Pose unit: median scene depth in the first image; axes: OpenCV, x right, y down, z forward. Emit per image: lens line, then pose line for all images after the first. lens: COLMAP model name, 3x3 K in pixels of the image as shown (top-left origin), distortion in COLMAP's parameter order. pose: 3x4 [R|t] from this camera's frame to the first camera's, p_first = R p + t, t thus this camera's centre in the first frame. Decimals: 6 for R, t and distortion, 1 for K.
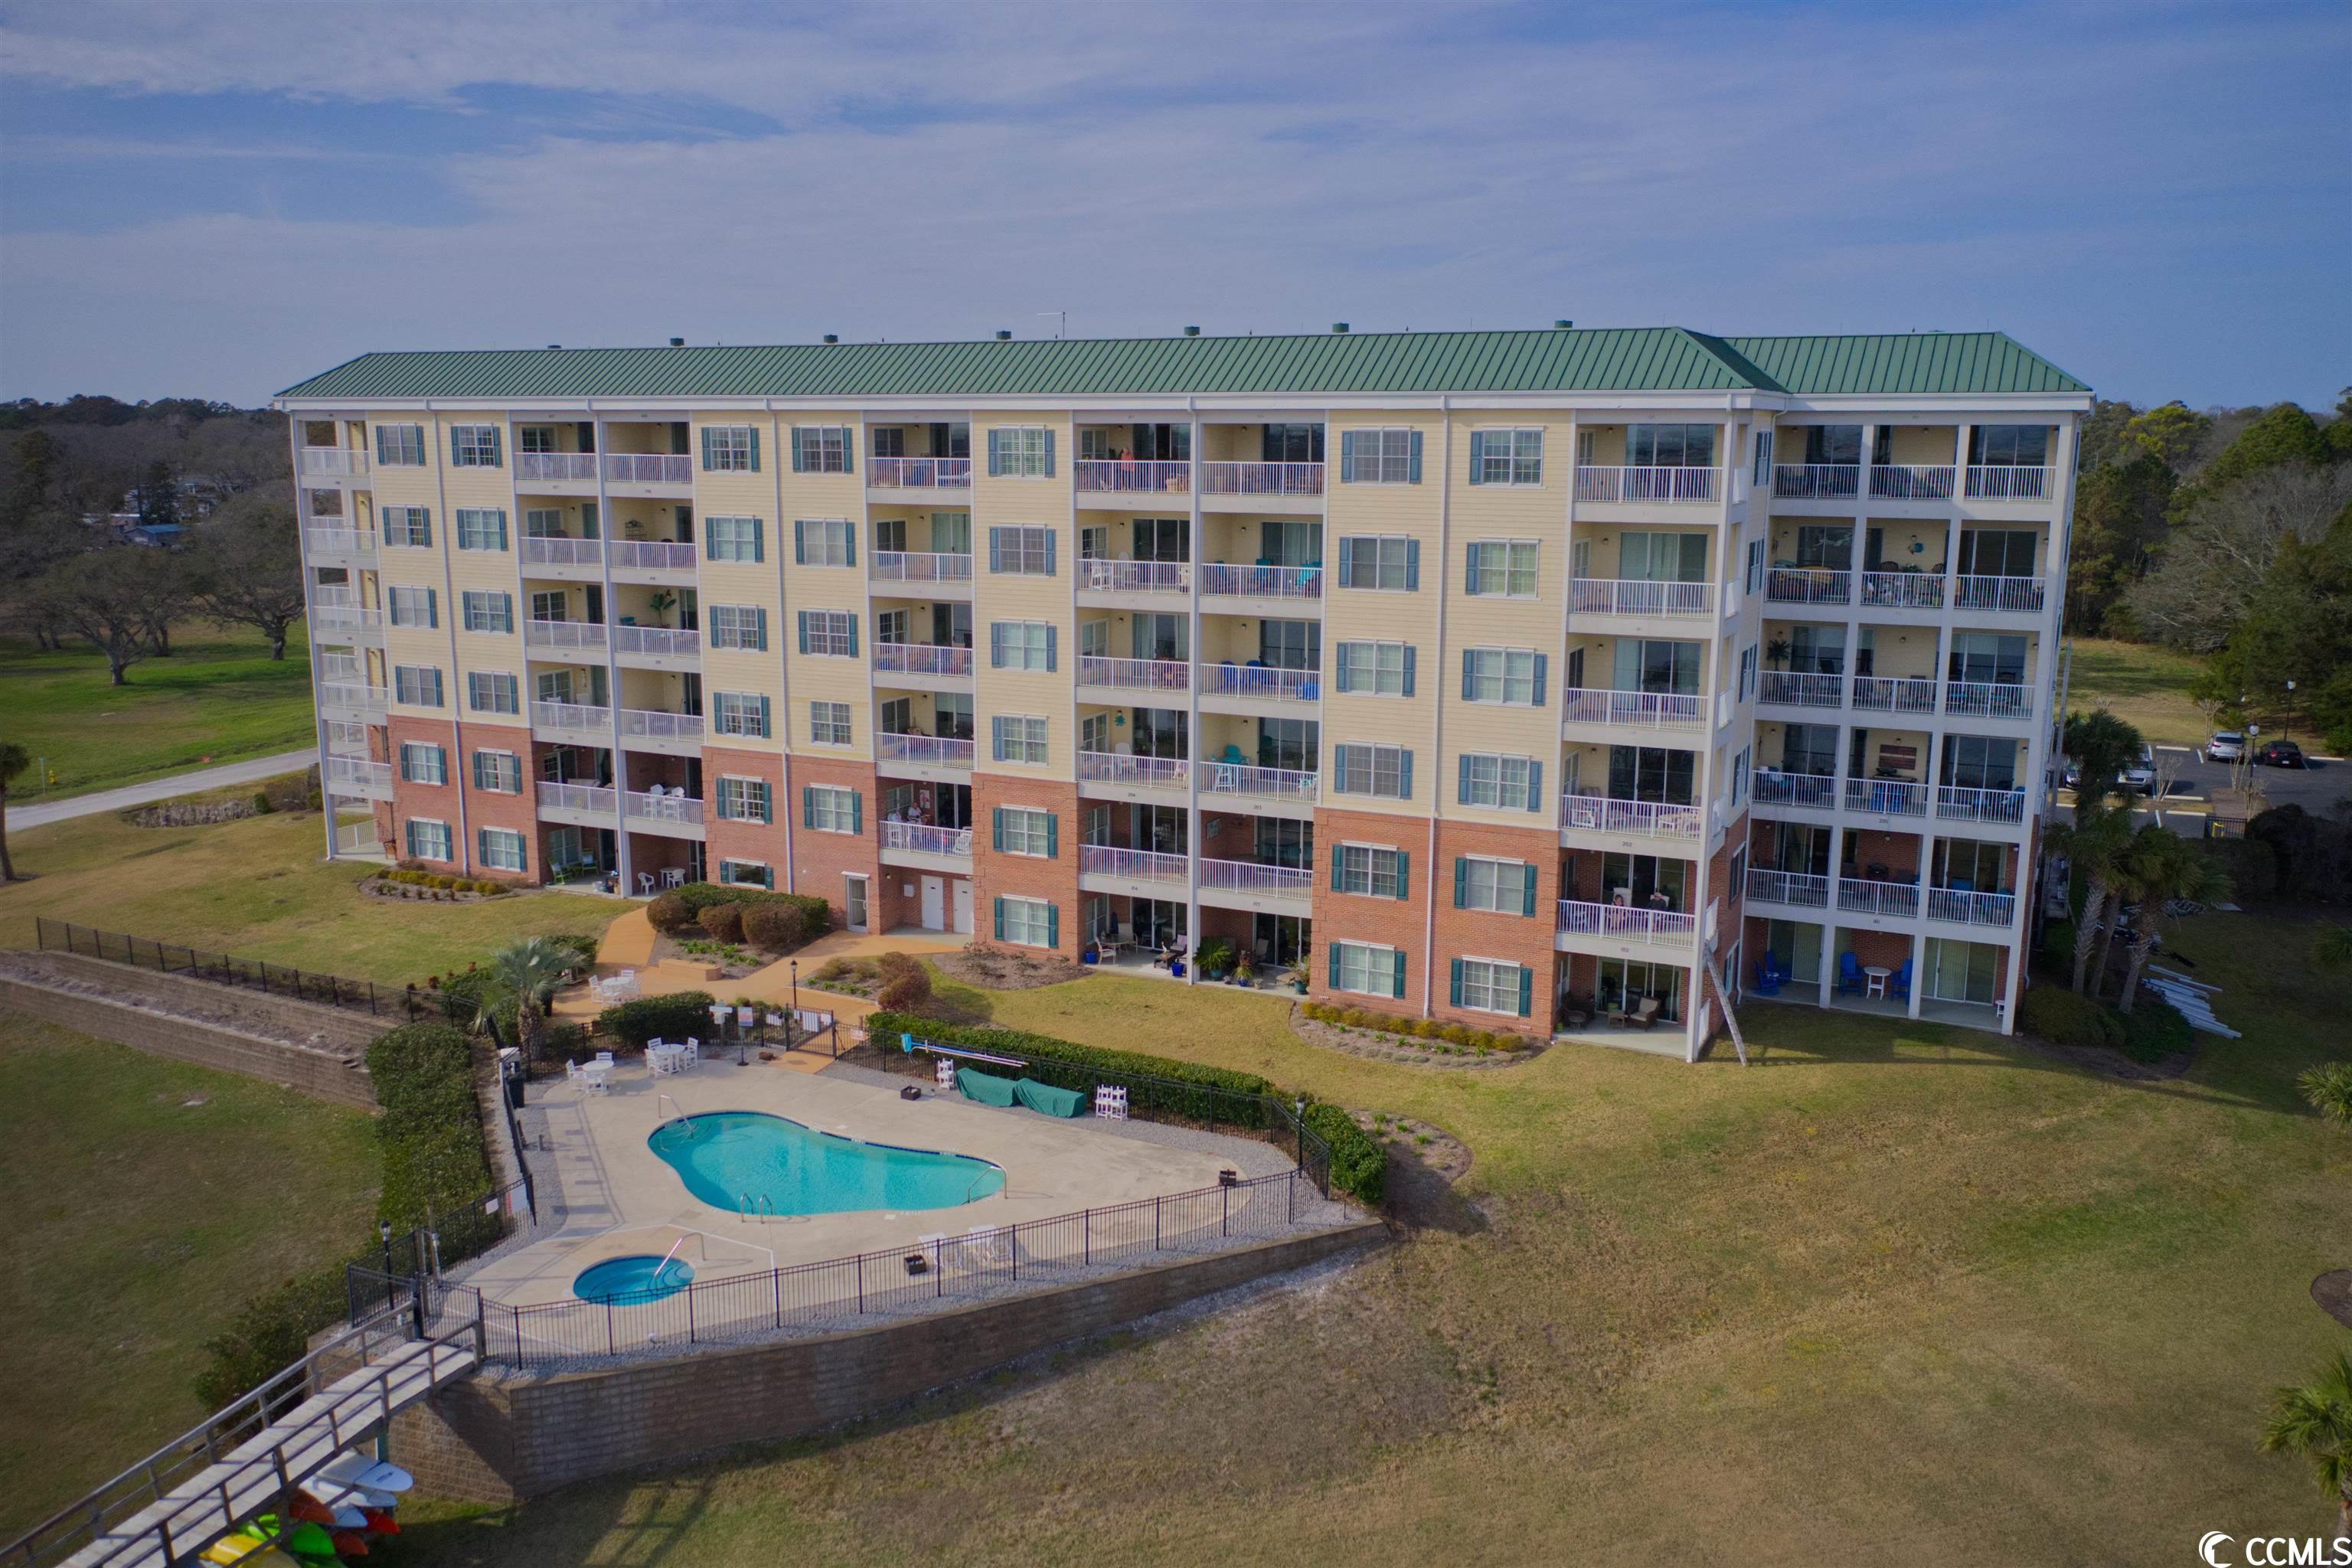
lens RADIAL K [[1840.4, 0, 1173.3], [0, 1840.4, 784.9], [0, 0, 1]] dist [0.016767, -0.014163]
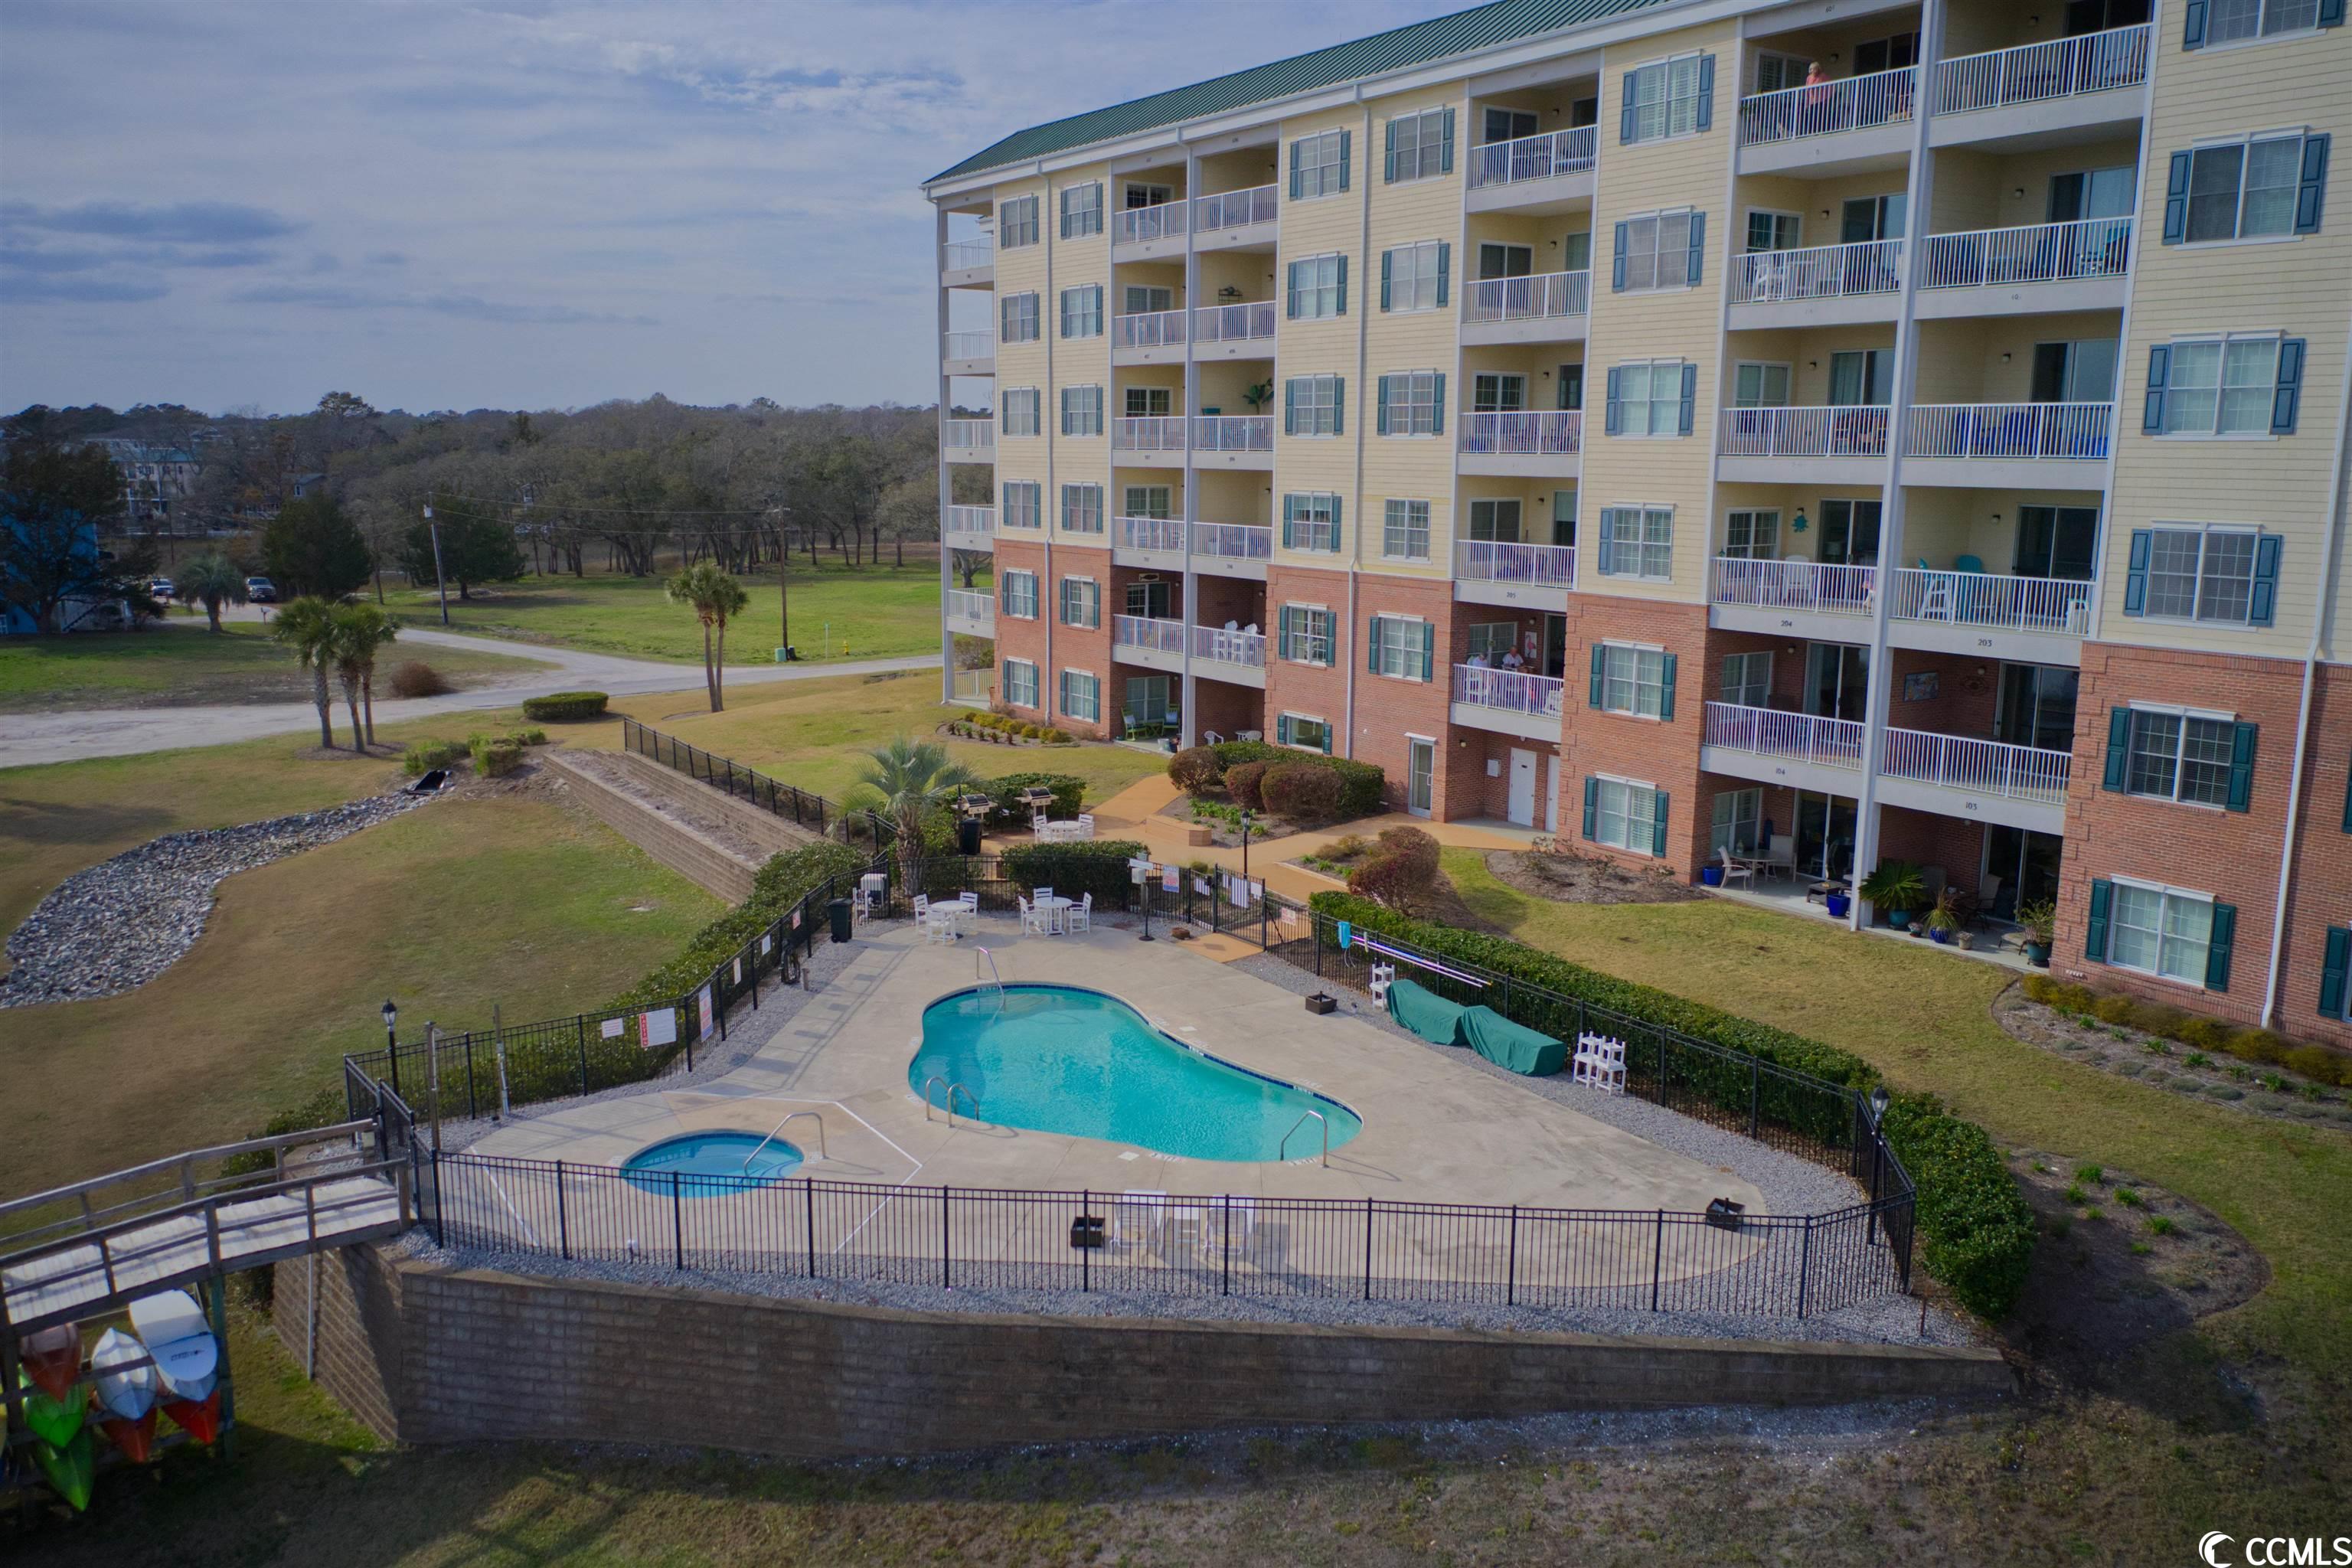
lens RADIAL K [[1840.4, 0, 1174.0], [0, 1840.4, 788.7], [0, 0, 1]] dist [0.016767, -0.014163]
pose [[0.870430, 0.092536, -0.483517, 0.115287], [-0.097790, 0.995103, 0.014402, 0.079703], [0.482482, 0.034747, 0.875216, 0.363433]]
